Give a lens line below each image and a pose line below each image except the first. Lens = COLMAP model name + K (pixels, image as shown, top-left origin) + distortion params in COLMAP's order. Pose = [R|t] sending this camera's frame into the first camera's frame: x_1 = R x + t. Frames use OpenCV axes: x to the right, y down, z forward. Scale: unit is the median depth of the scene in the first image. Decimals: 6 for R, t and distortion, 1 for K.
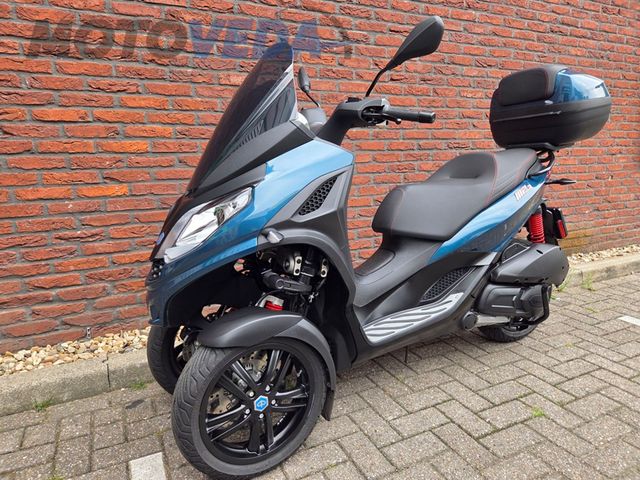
lens RADIAL K [[432.5, 0, 317.6], [0, 432.5, 238.8], [0, 0, 1]] dist [0.069379, -0.056132]
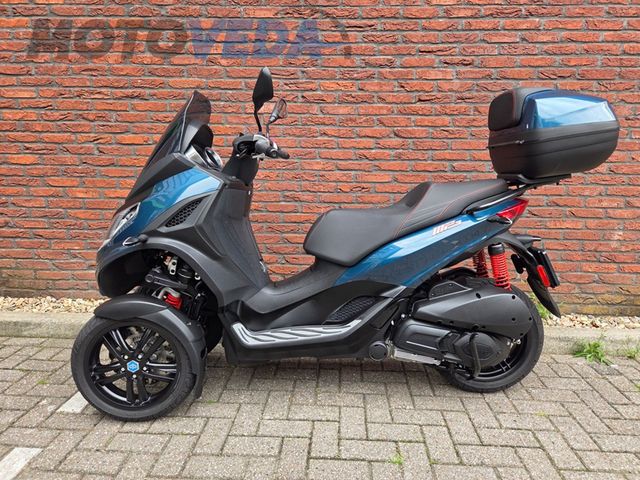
lens RADIAL K [[432.5, 0, 320.0], [0, 432.5, 233.8], [0, 0, 1]] dist [0.069379, -0.056132]
pose [[0.875339, 0.110542, -0.470704, 0.572908], [-0.118871, 0.992836, 0.012103, -0.062195], [0.468669, 0.045359, 0.882208, 0.048468]]
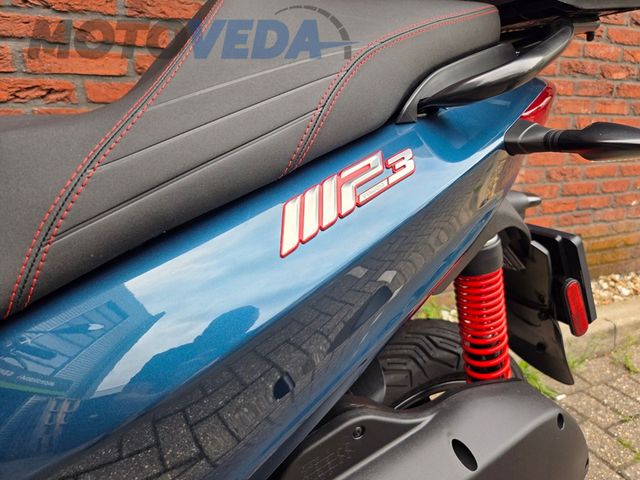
lens RADIAL K [[440.8, 0, 335.7], [0, 440.8, 244.0], [0, 0, 1]] dist [0.005035, -0.005312]
pose [[0.999262, 0.037283, -0.009195, 0.397759], [-0.036084, 0.993574, 0.107282, -0.090566], [0.013136, -0.106871, 0.994186, 0.713439]]
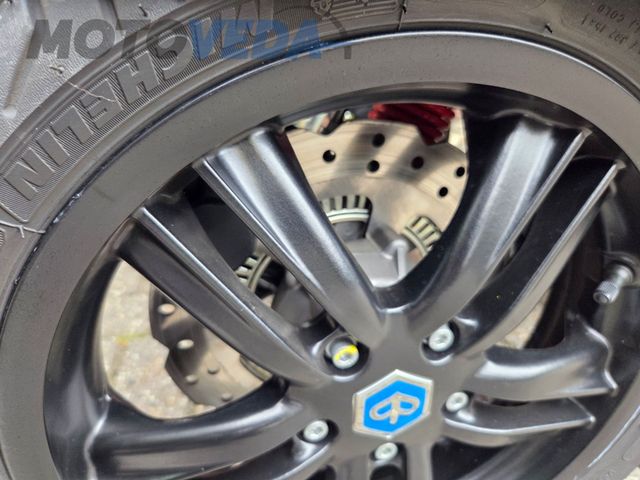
lens RADIAL K [[432.5, 0, 320.3], [0, 432.5, 240.9], [0, 0, 1]] dist [0.069379, -0.056132]
pose [[0.945679, 0.164773, -0.280251, -0.071945], [-0.074815, 0.949207, 0.305629, 0.157102], [0.316376, -0.268060, 0.909973, 0.512801]]
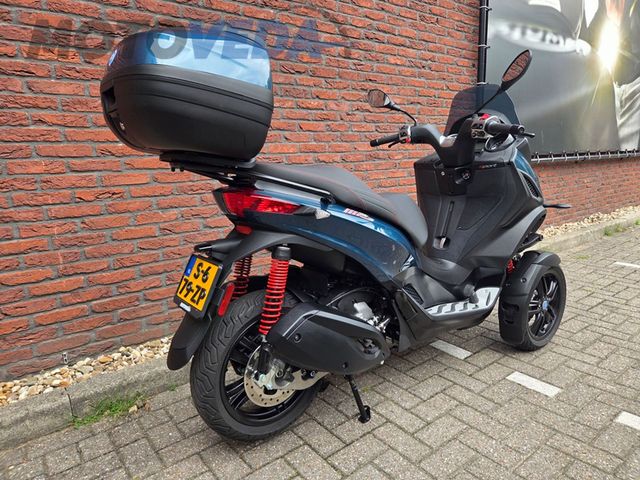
lens RADIAL K [[432.5, 0, 325.2], [0, 432.5, 237.0], [0, 0, 1]] dist [0.069379, -0.056132]
pose [[0.975575, -0.050920, 0.213685, 0.324429], [0.051796, 0.998657, 0.001501, -0.074370], [-0.213474, 0.009604, 0.976901, 0.158777]]
